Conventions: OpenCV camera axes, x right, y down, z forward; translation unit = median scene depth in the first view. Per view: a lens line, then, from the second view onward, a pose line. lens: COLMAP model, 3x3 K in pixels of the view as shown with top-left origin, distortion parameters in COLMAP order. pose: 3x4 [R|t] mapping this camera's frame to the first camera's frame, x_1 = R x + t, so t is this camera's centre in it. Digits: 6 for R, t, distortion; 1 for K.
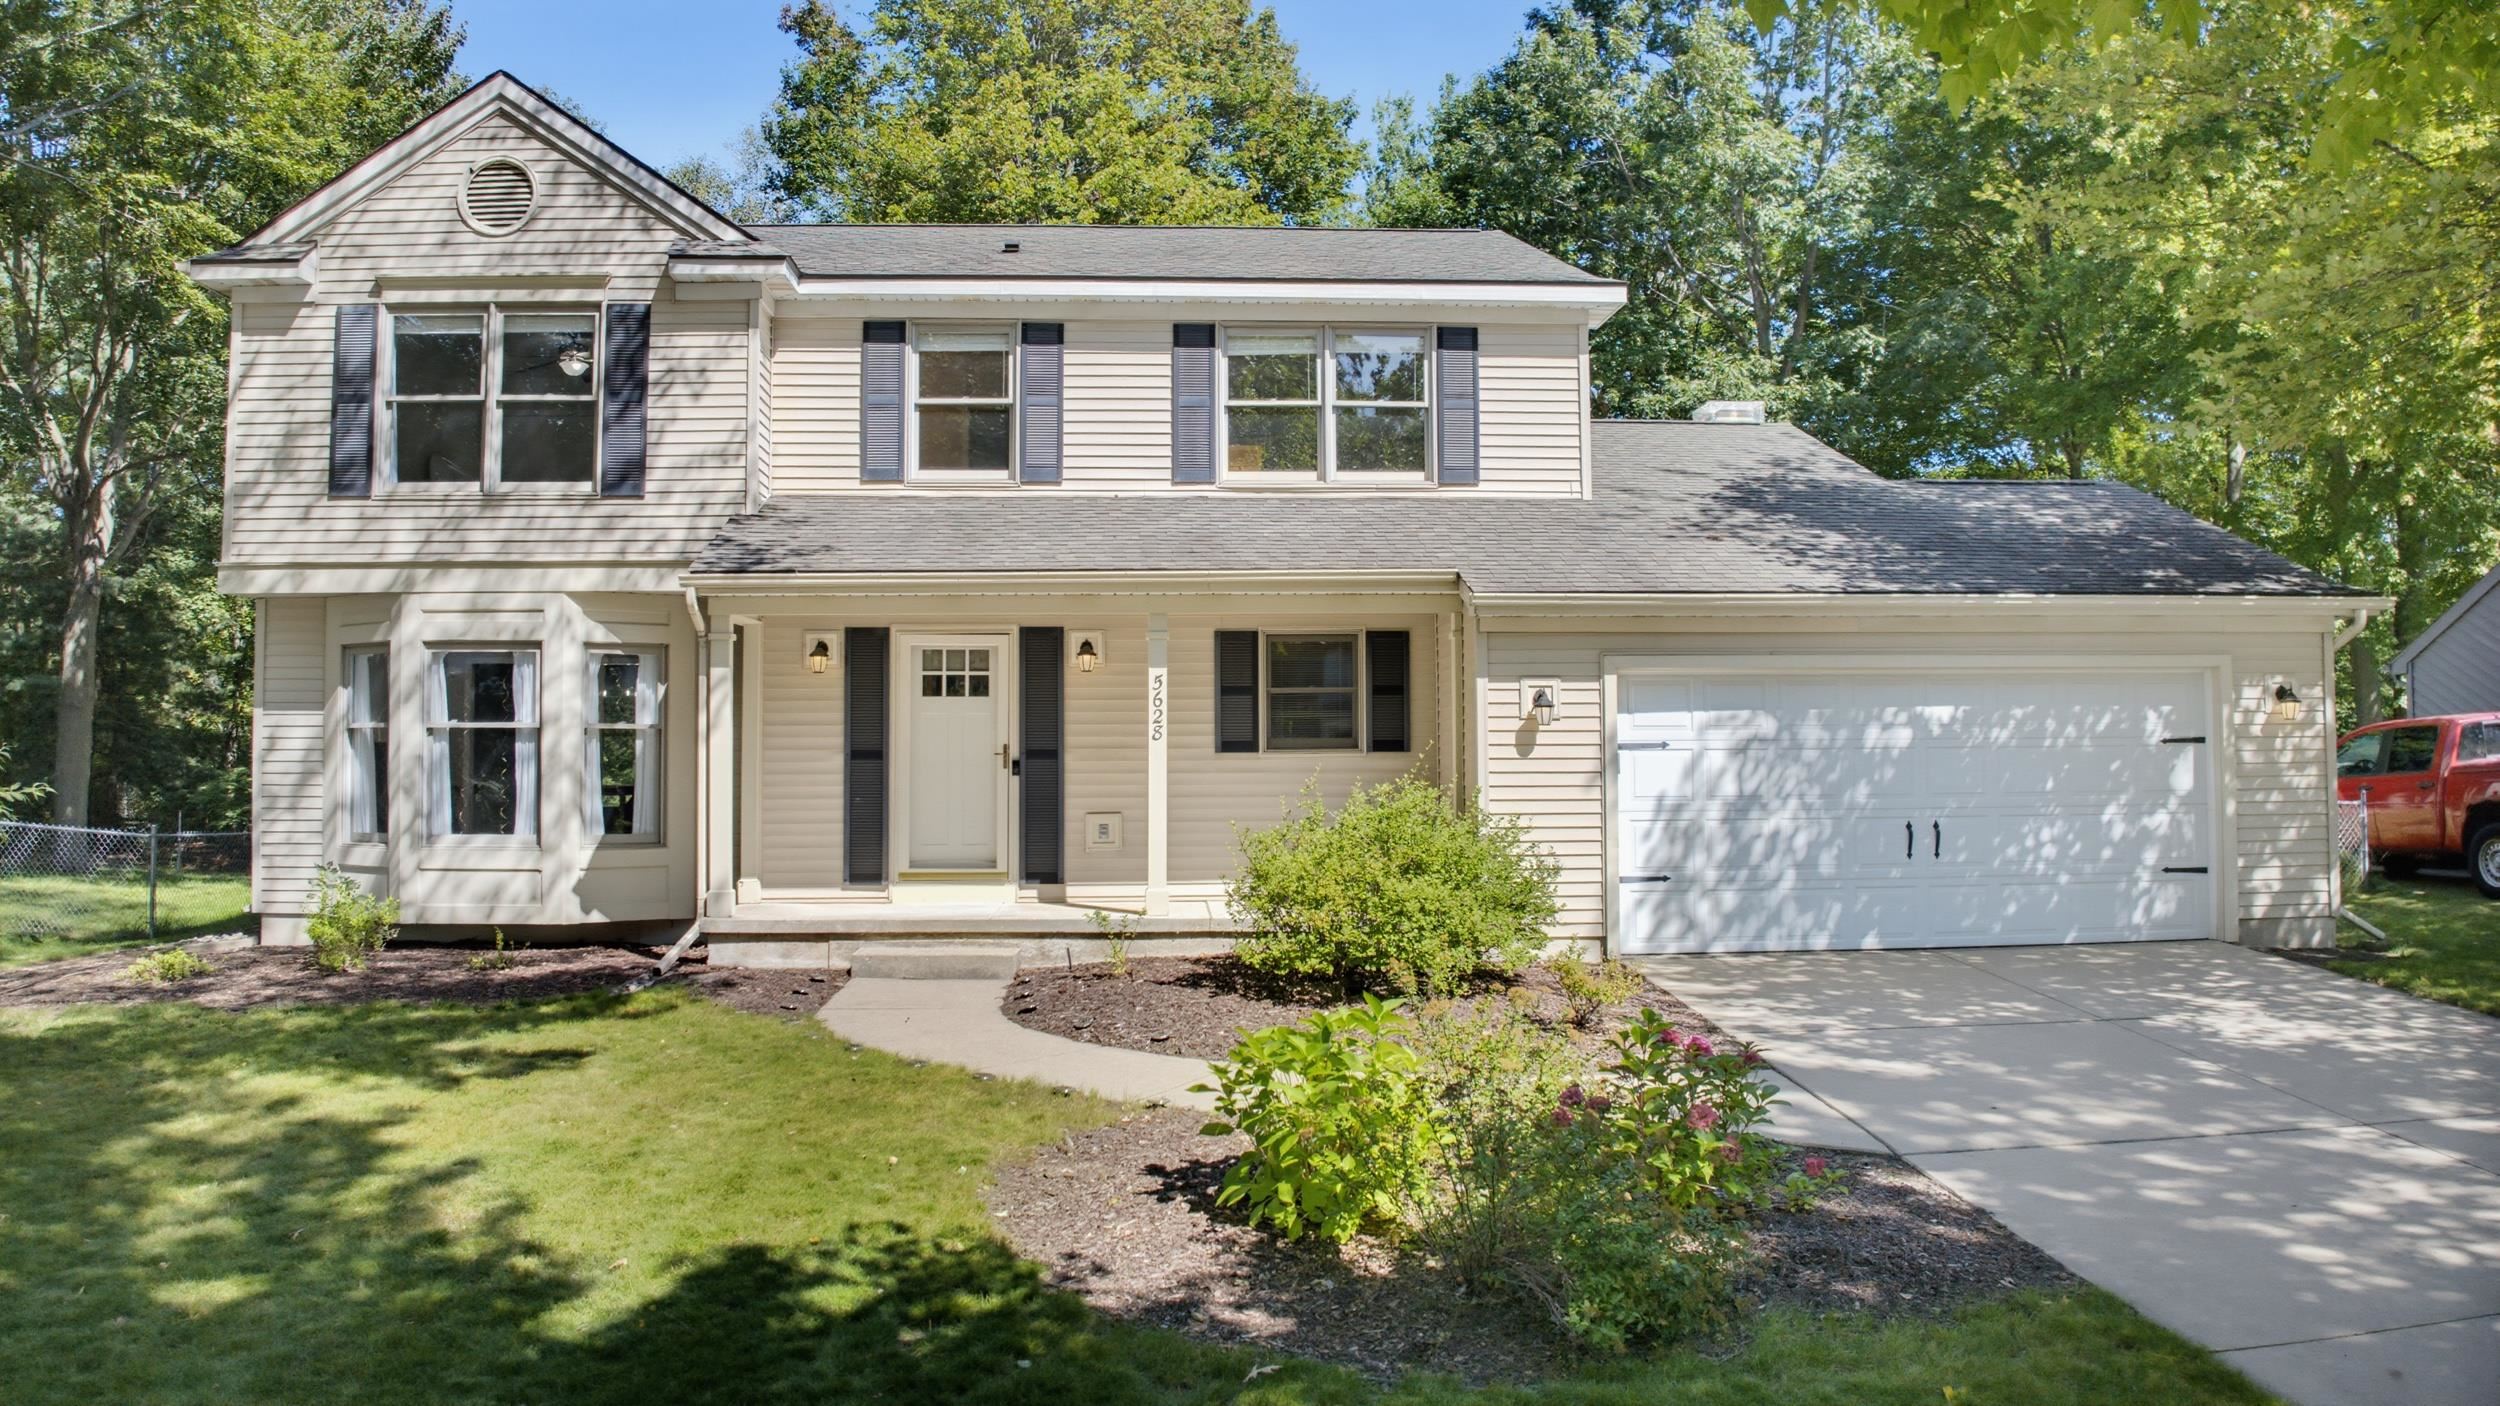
lens RADIAL K [[1758.3, 0, 1248.3], [0, 1758.3, 694.2], [0, 0, 1]] dist [-0.099458, -0.020996]
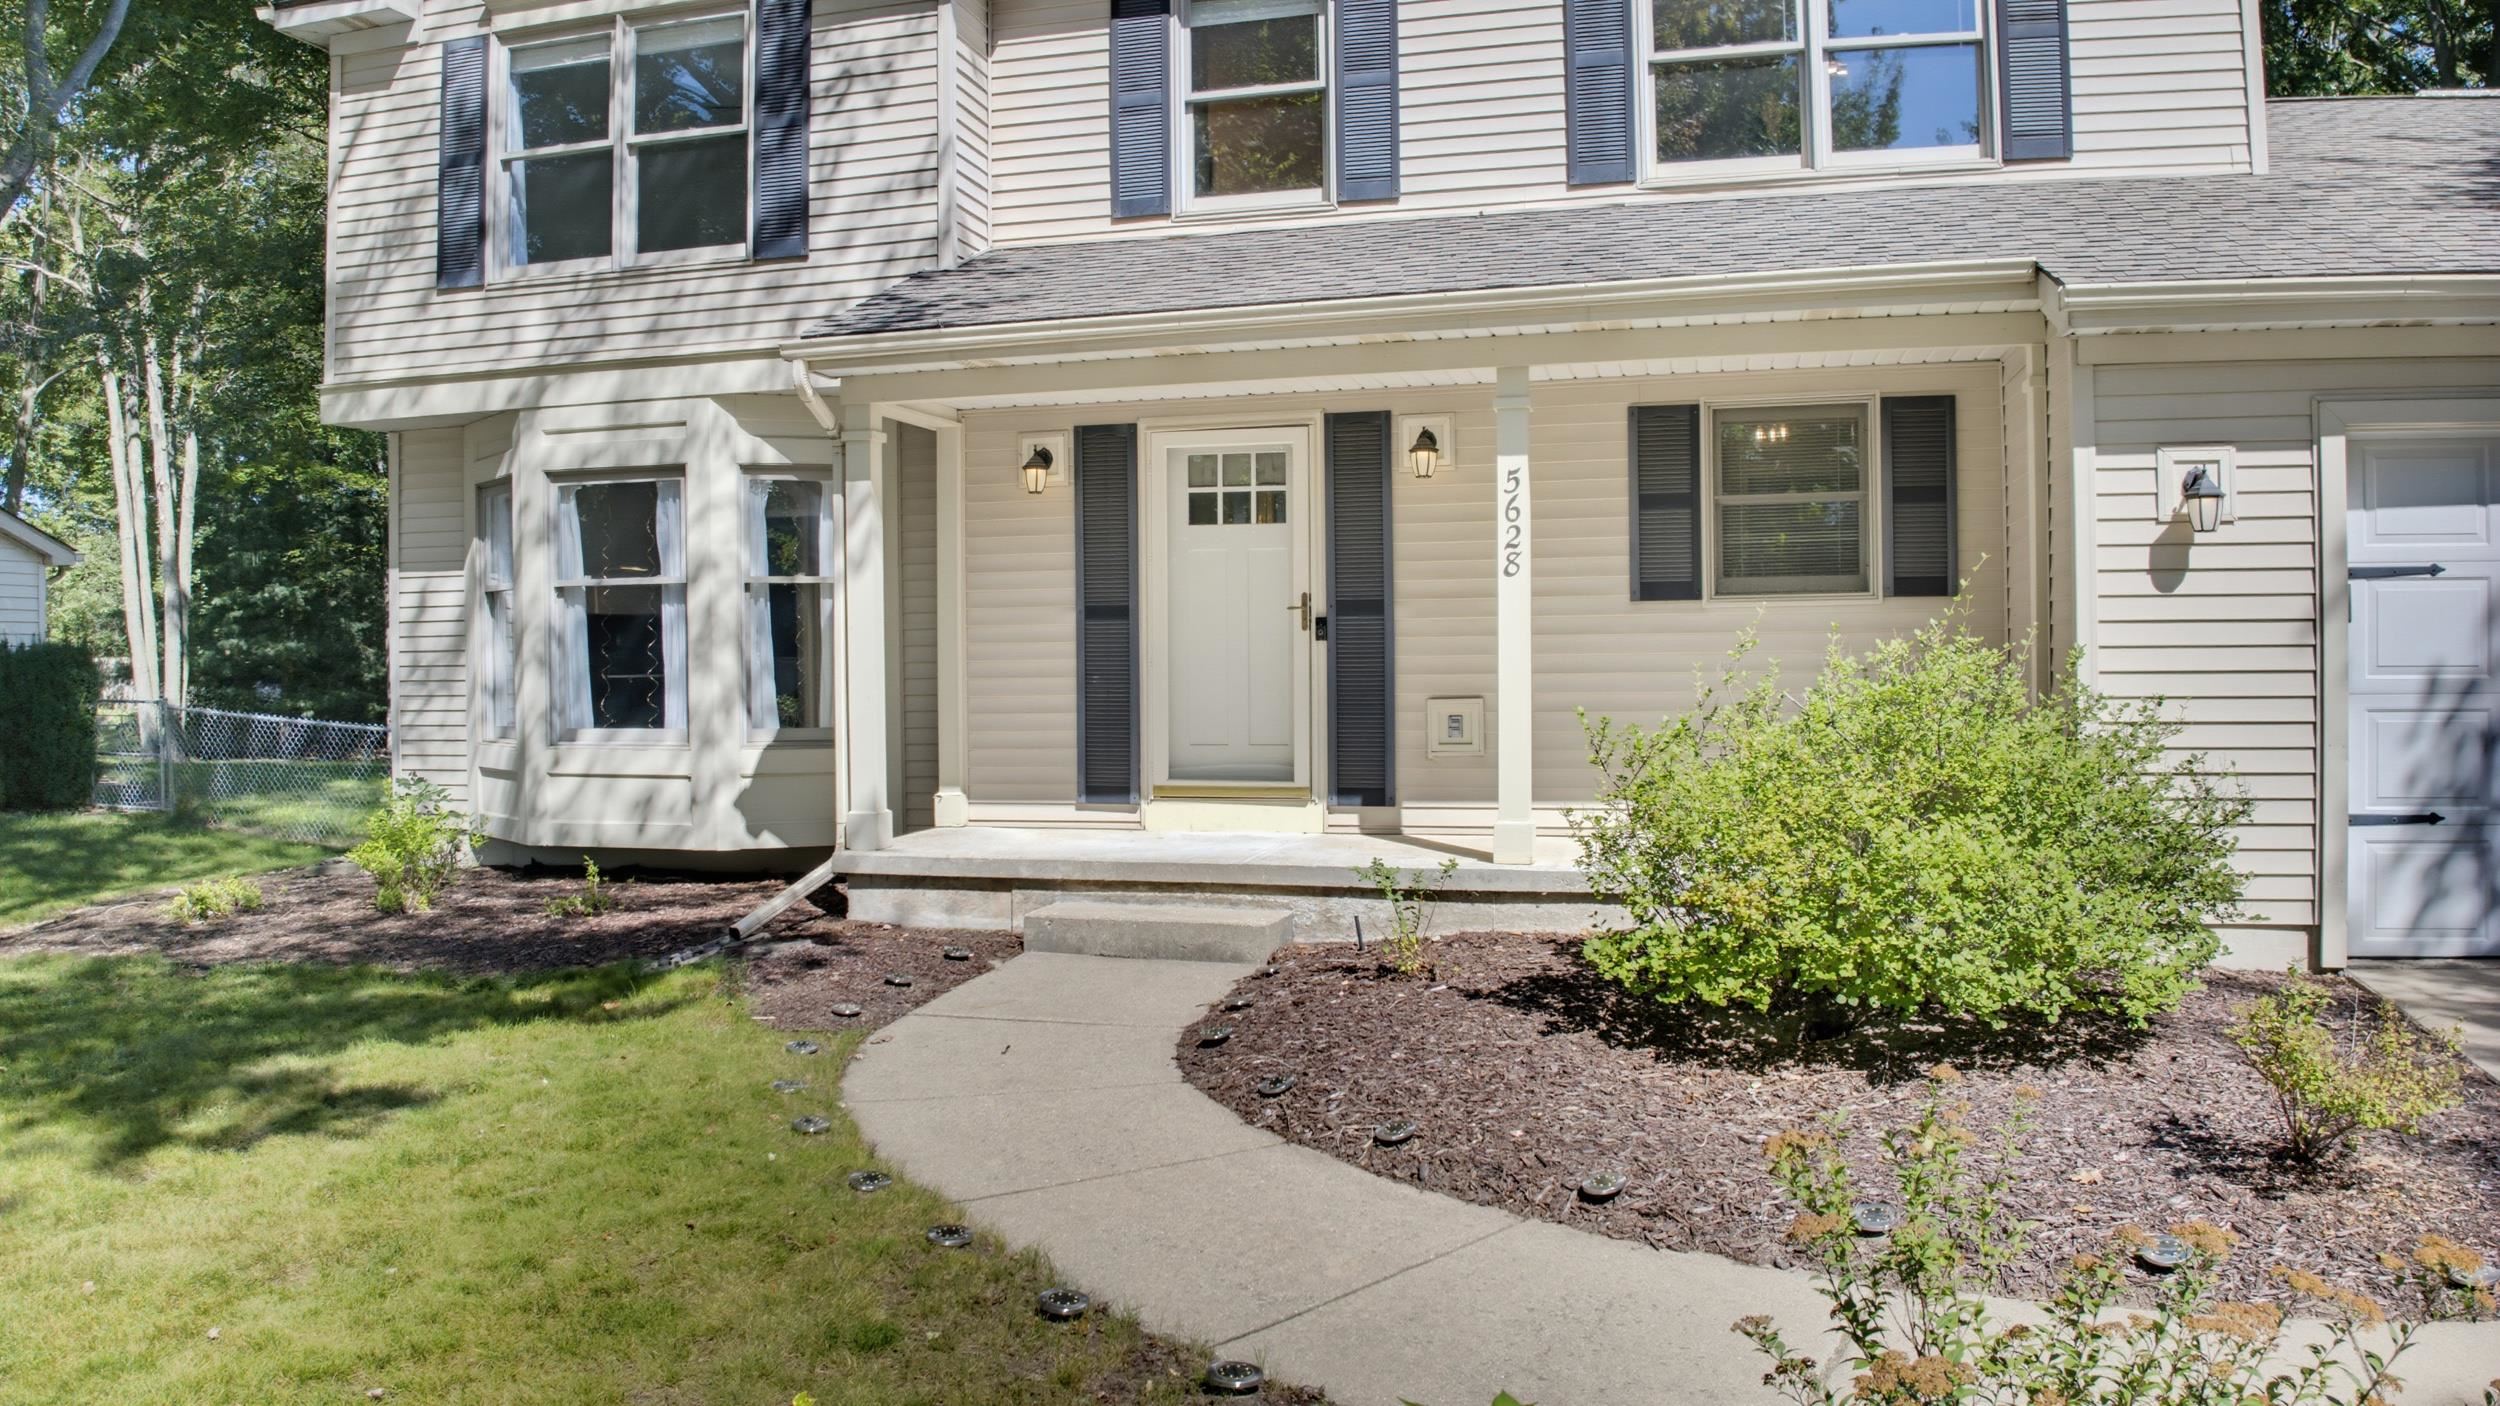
lens RADIAL K [[1758.3, 0, 1248.3], [0, 1758.3, 694.2], [0, 0, 1]] dist [-0.099458, -0.020996]
pose [[0.950244, 0.000146, -0.311508, 0.046551], [0.018535, 0.998202, 0.057007, 0.028612], [0.310956, -0.059945, 0.948532, 0.368383]]
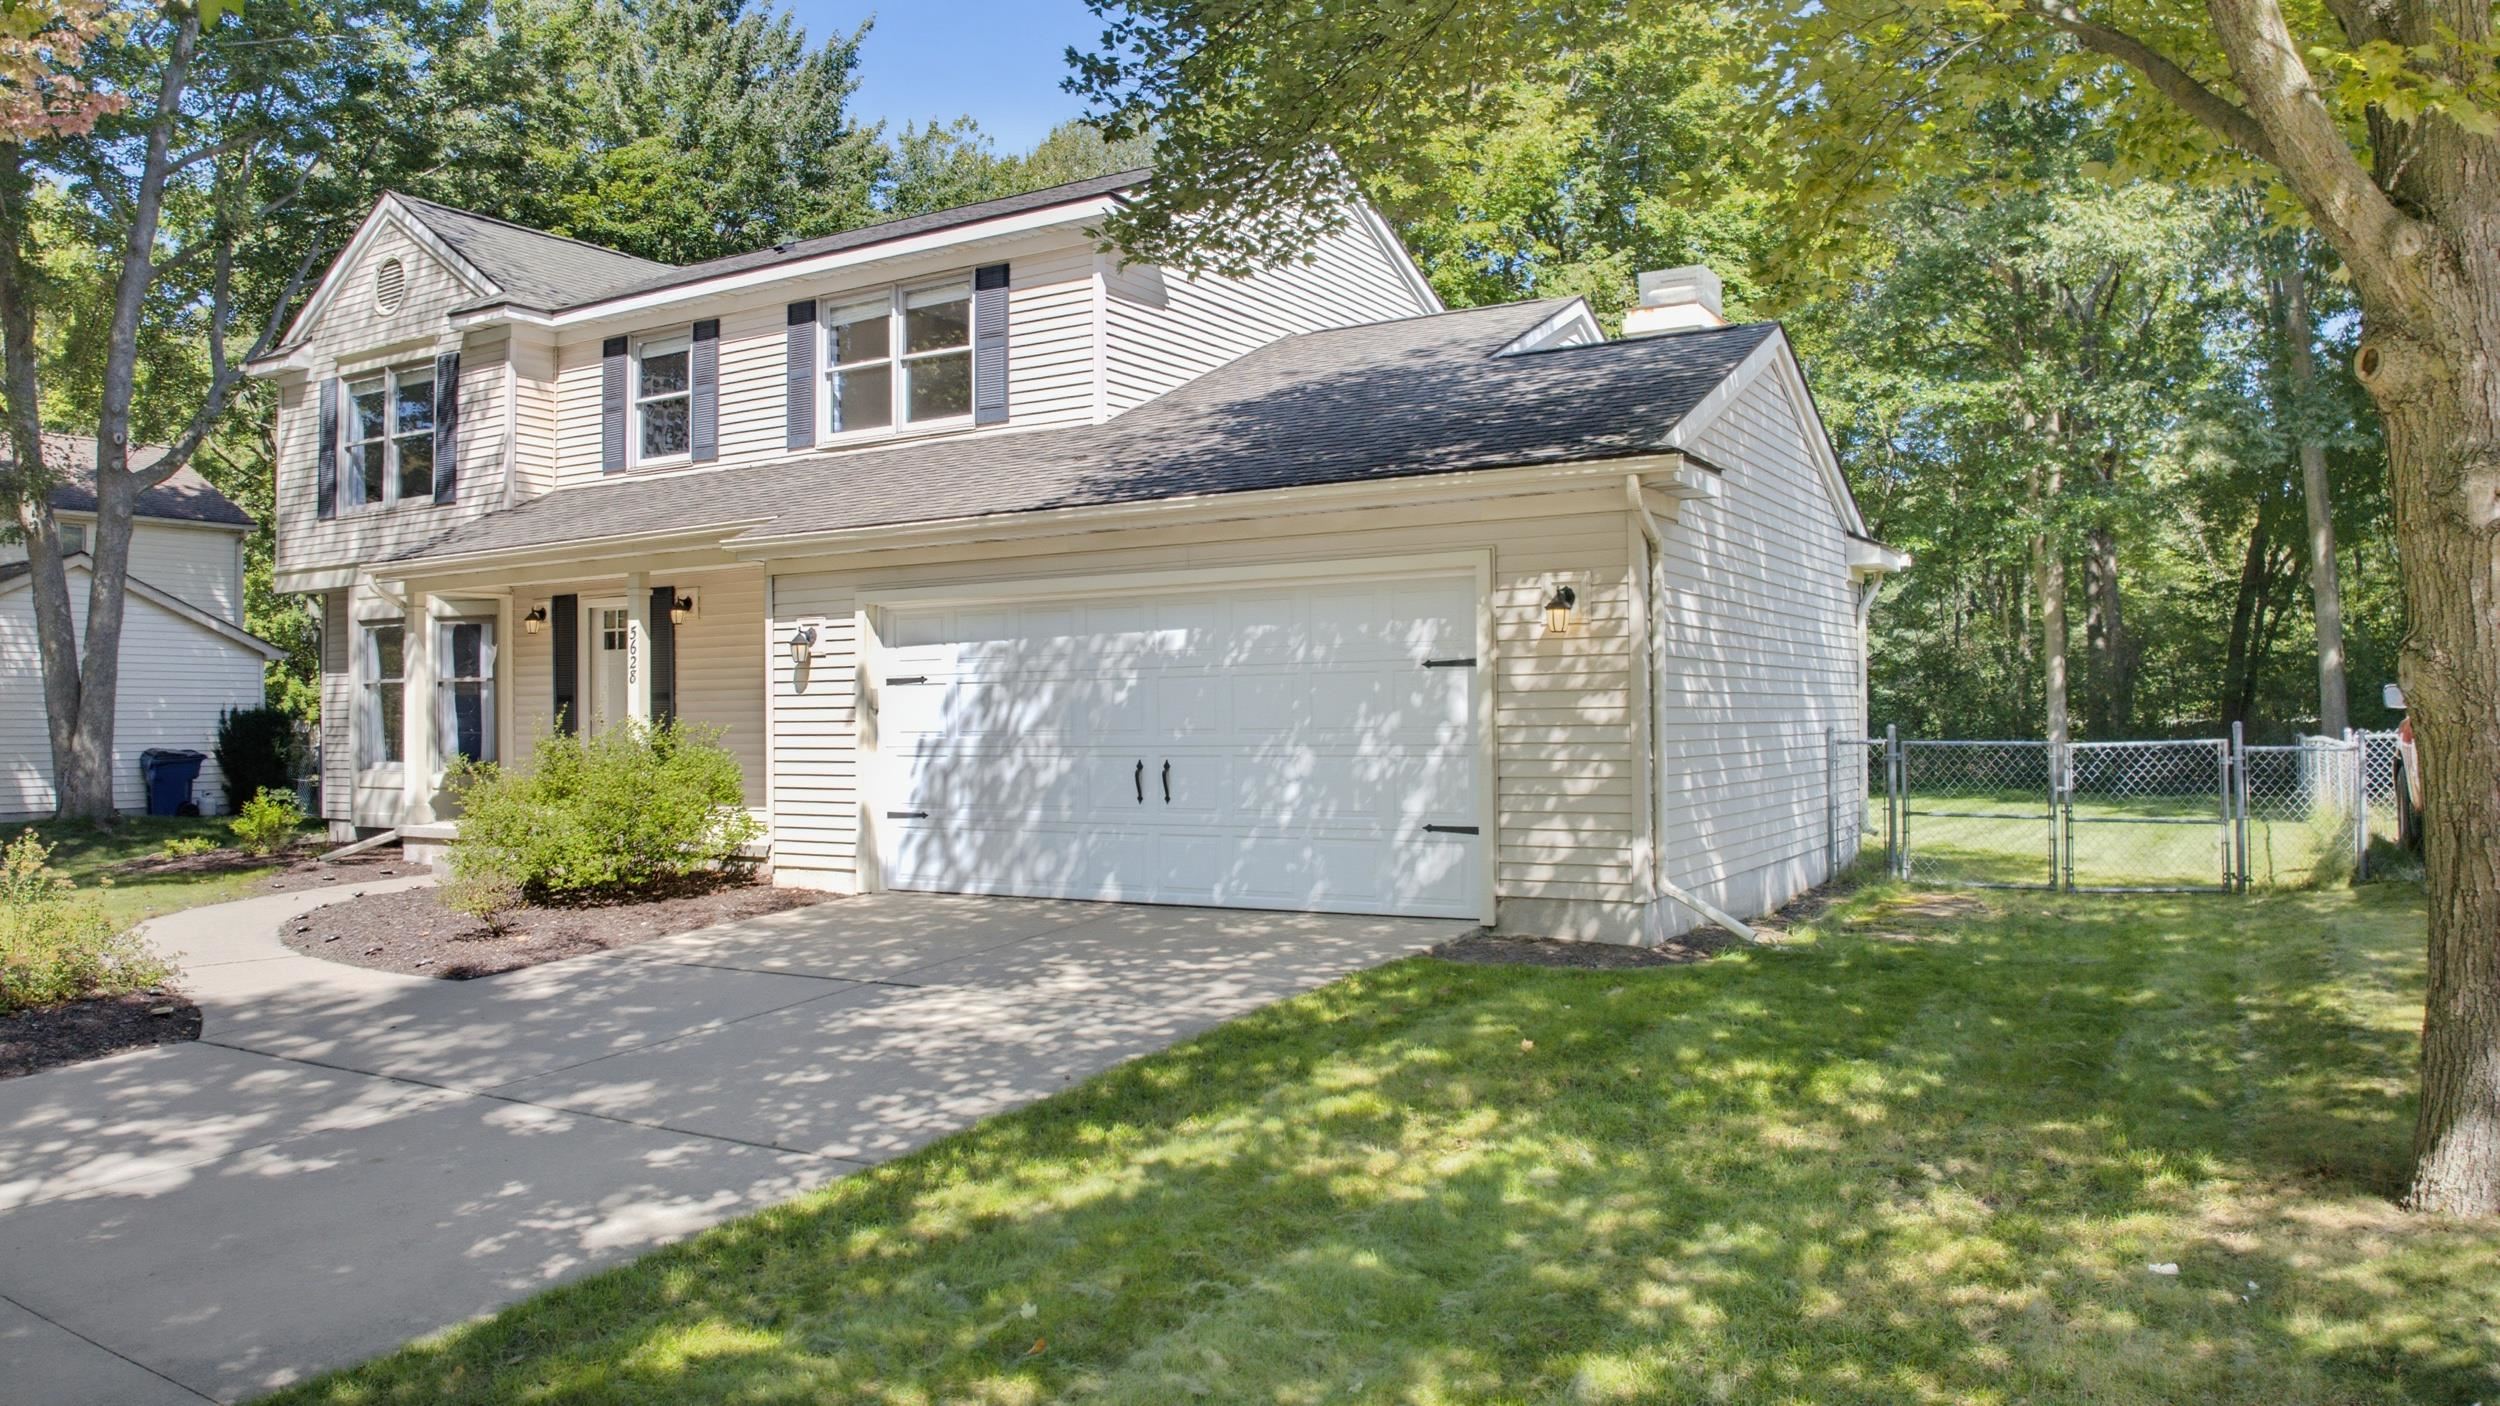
lens RADIAL K [[1758.3, 0, 1248.3], [0, 1758.3, 694.2], [0, 0, 1]] dist [-0.099458, -0.020996]
pose [[0.829286, -0.013286, -0.558666, 0.860714], [0.032602, 0.999165, 0.024633, 0.017290], [0.557872, -0.038641, 0.829027, 0.260517]]
